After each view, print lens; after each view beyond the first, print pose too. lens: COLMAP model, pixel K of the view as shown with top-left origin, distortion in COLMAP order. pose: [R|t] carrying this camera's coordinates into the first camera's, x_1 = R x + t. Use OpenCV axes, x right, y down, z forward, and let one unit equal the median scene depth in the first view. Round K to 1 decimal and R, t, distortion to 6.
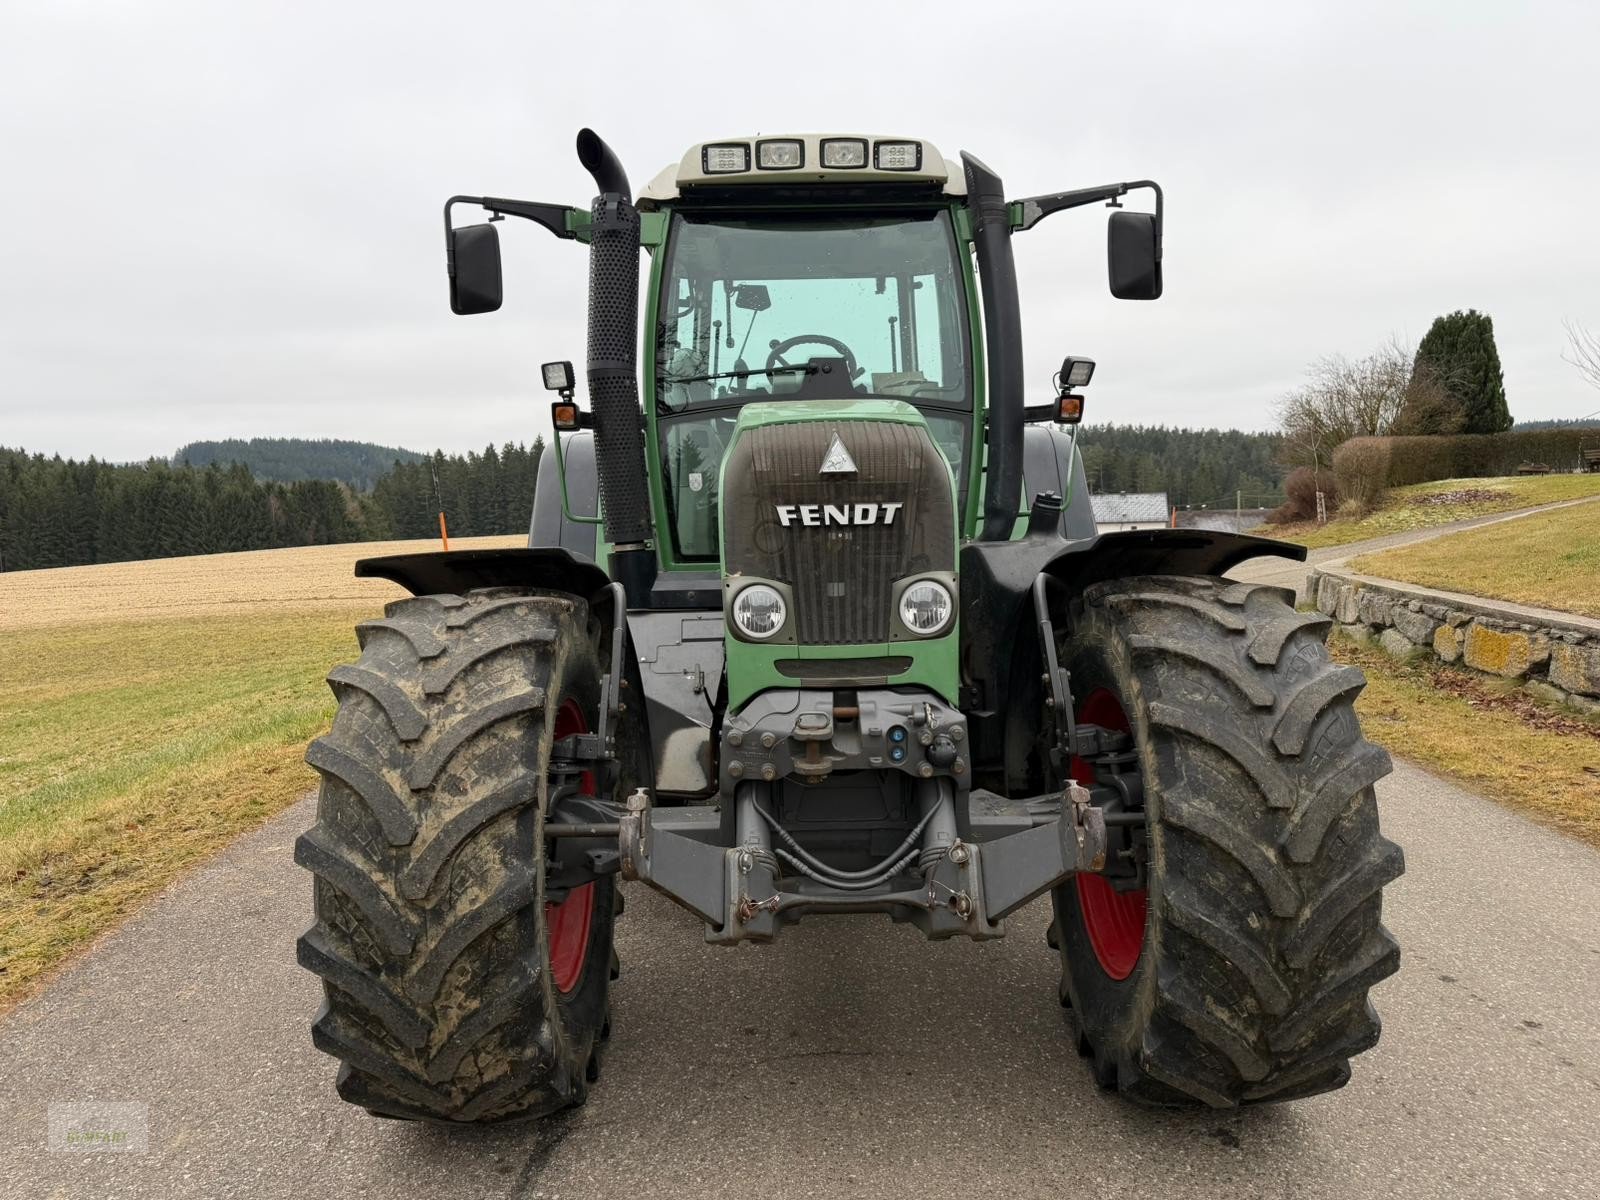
lens RADIAL K [[1146.0, 0, 800.6], [0, 1146.0, 603.8], [0, 0, 1]] dist [0.127505, -0.197301]
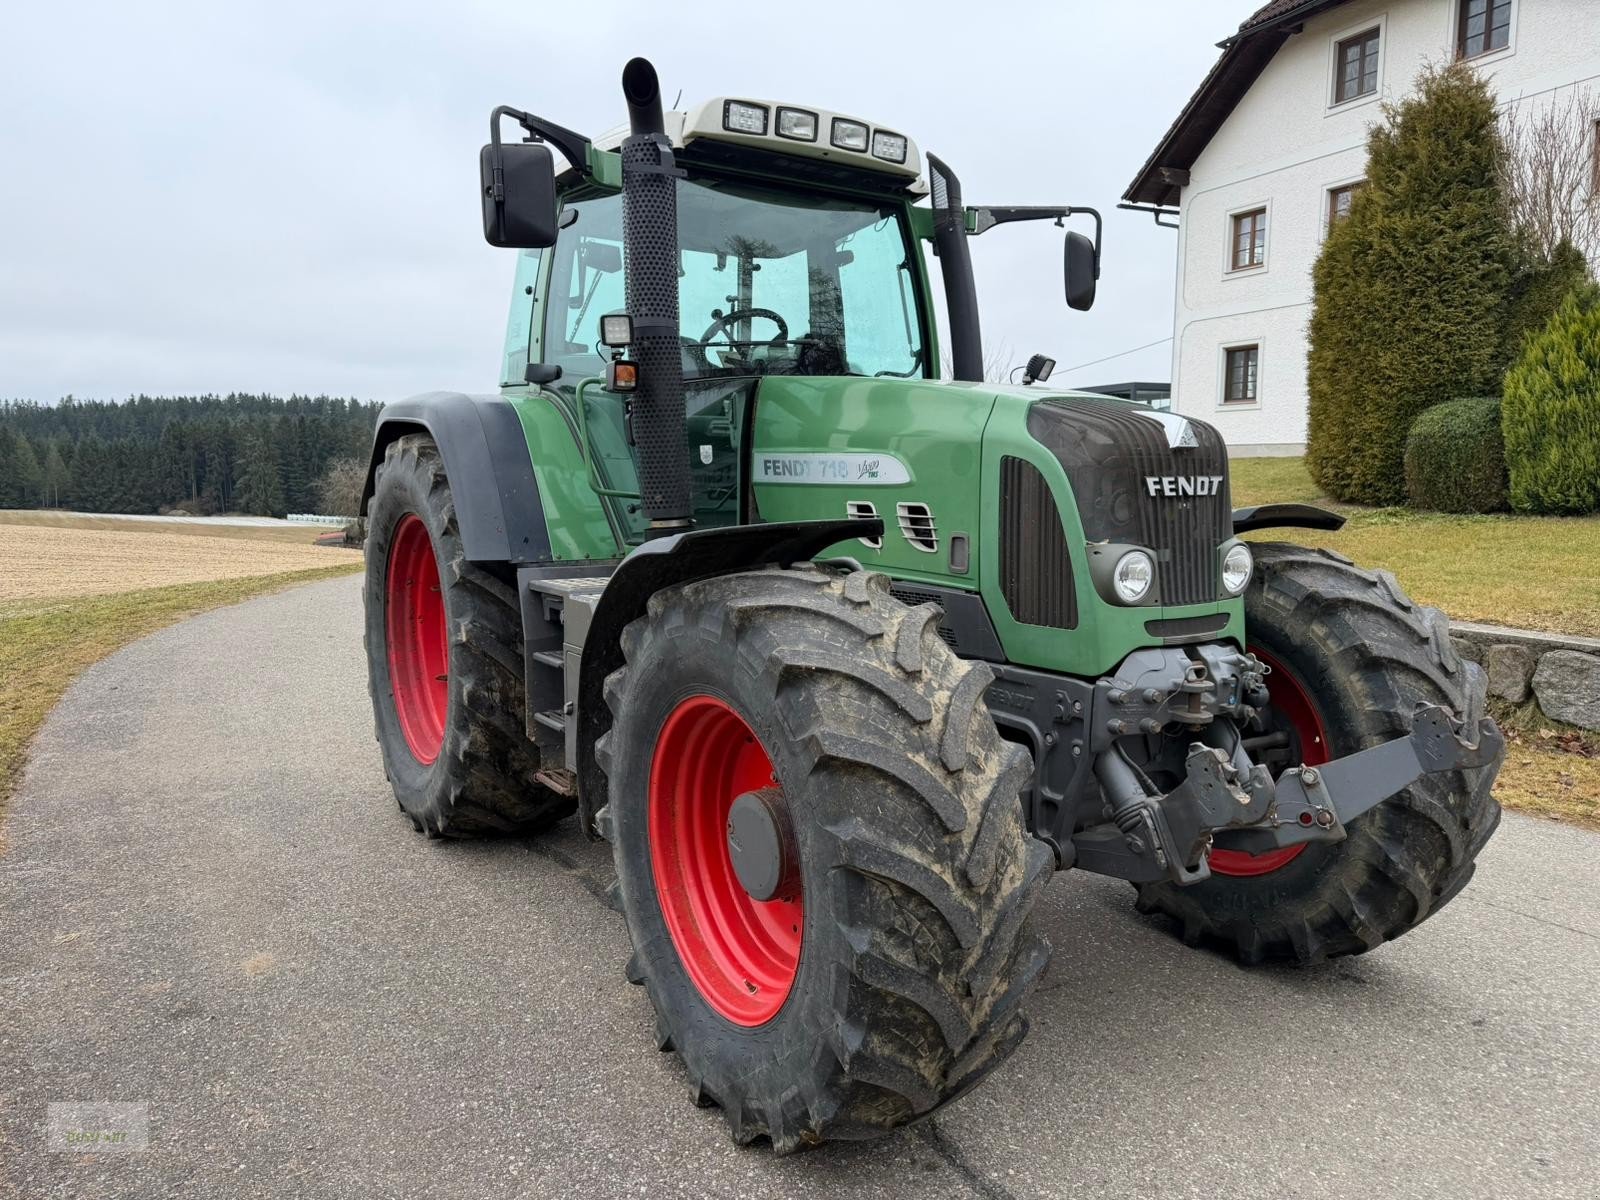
lens RADIAL K [[1145.9, 0, 800.0], [0, 1145.9, 600.0], [0, 0, 1]] dist [0.138168, -0.260575]
pose [[0.843327, -0.035228, 0.536245, -0.805740], [0.031535, 0.999374, 0.016060, 0.001609], [-0.536475, 0.003367, 0.843909, 0.239689]]
